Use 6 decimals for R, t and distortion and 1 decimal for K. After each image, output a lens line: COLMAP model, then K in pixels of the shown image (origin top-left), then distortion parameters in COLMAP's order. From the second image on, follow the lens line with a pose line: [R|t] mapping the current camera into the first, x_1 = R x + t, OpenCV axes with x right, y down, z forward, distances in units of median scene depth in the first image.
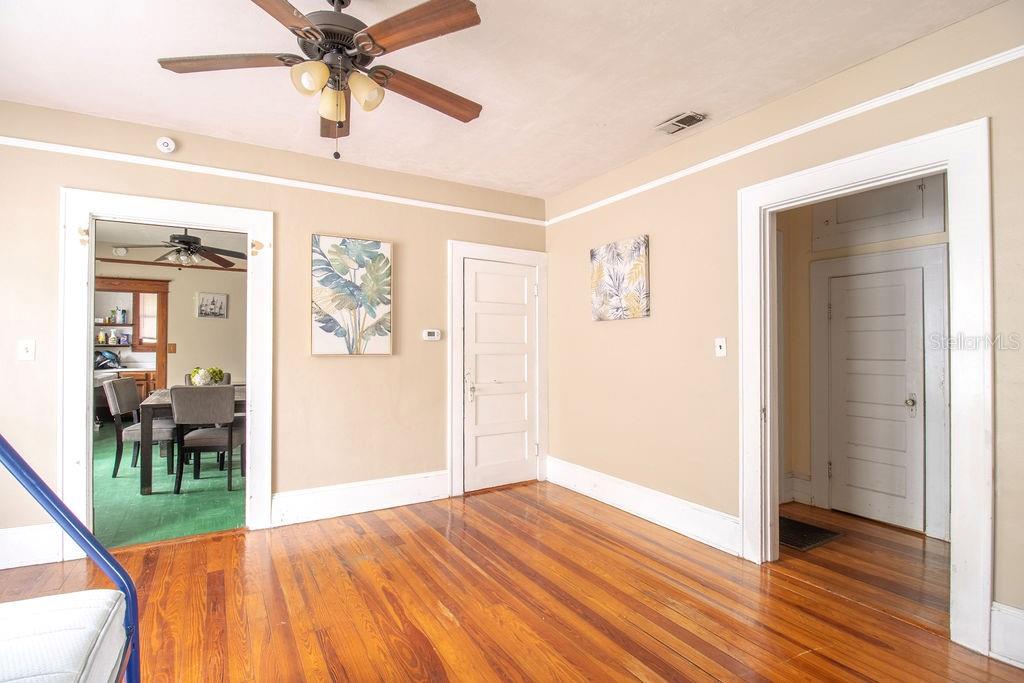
lens RADIAL K [[485.9, 0, 509.8], [0, 485.9, 337.6], [0, 0, 1]] dist [-0.002501, -0.000183]
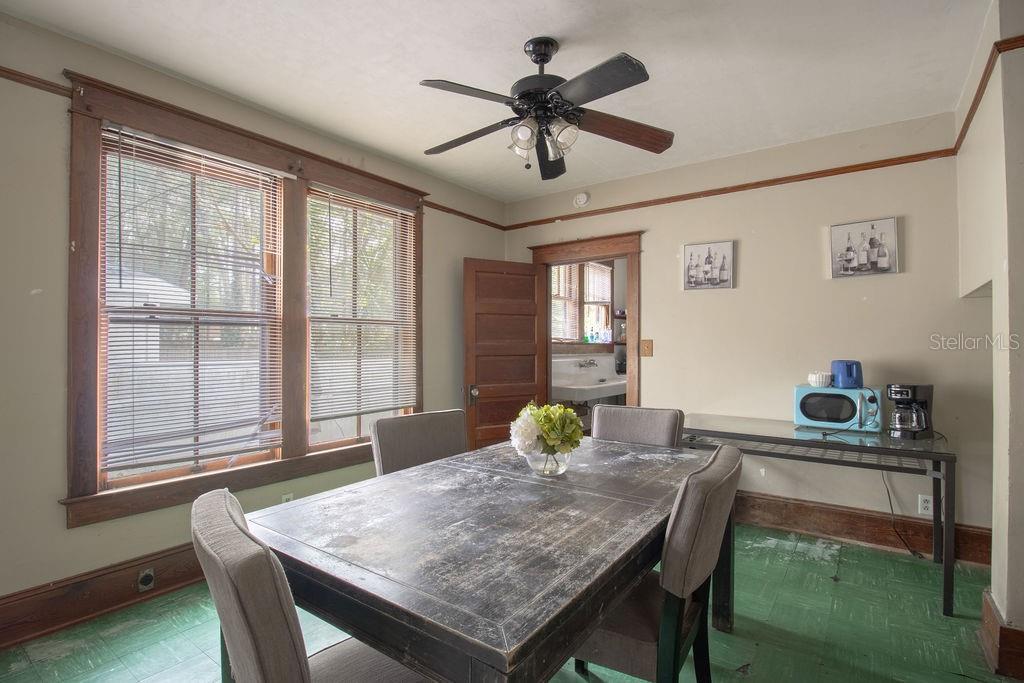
lens RADIAL K [[485.9, 0, 509.8], [0, 485.9, 337.6], [0, 0, 1]] dist [-0.002501, -0.000183]
pose [[0.393839, -0.012058, -0.919100, -0.179521], [0.017507, 0.999831, -0.005616, 0.007839], [0.919013, -0.013879, 0.393984, 0.485605]]
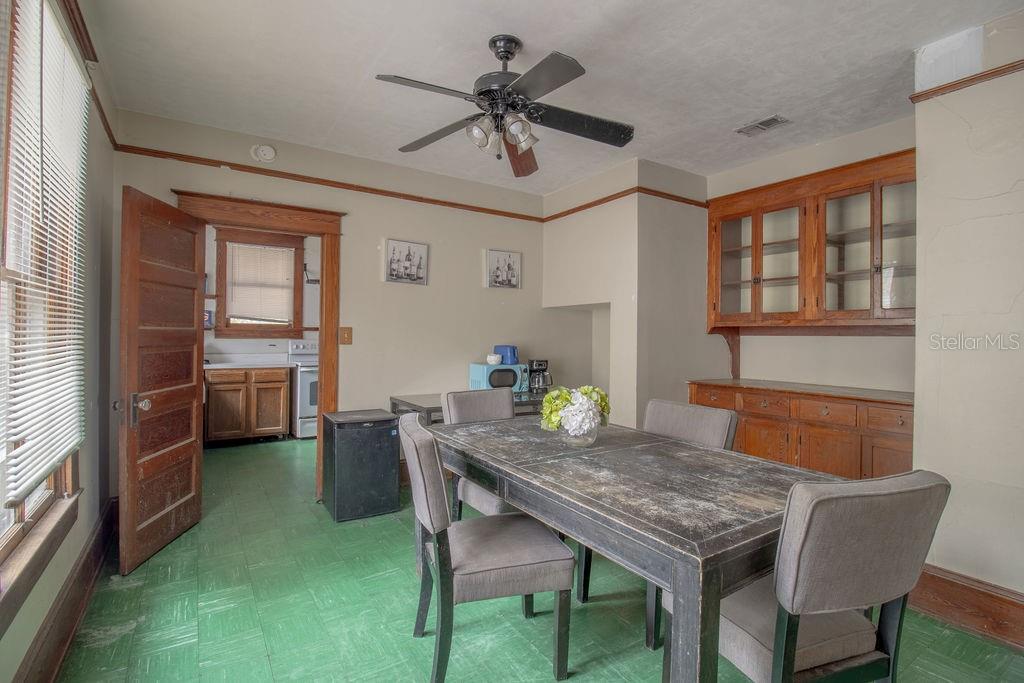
lens RADIAL K [[485.9, 0, 509.8], [0, 485.9, 337.6], [0, 0, 1]] dist [-0.002501, -0.000183]
pose [[0.999466, 0.017450, 0.027638, -0.407330], [-0.018199, 0.999467, 0.027096, 0.004328], [-0.027150, -0.027585, 0.999251, 0.339961]]
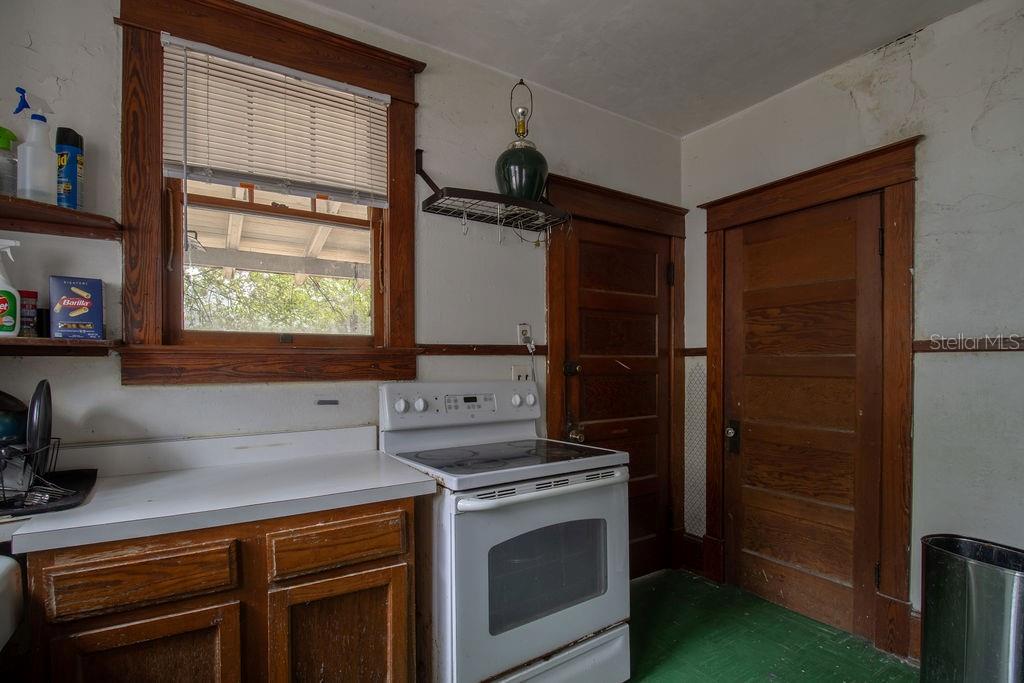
lens RADIAL K [[479.9, 0, 512.6], [0, 479.9, 365.0], [0, 0, 1]] dist [-0.001143, -0.000211]
pose [[0.999457, -0.001444, 0.032931, -0.657749], [0.000559, 0.999639, 0.026866, 0.018425], [-0.032958, -0.026833, 0.999097, 0.839886]]
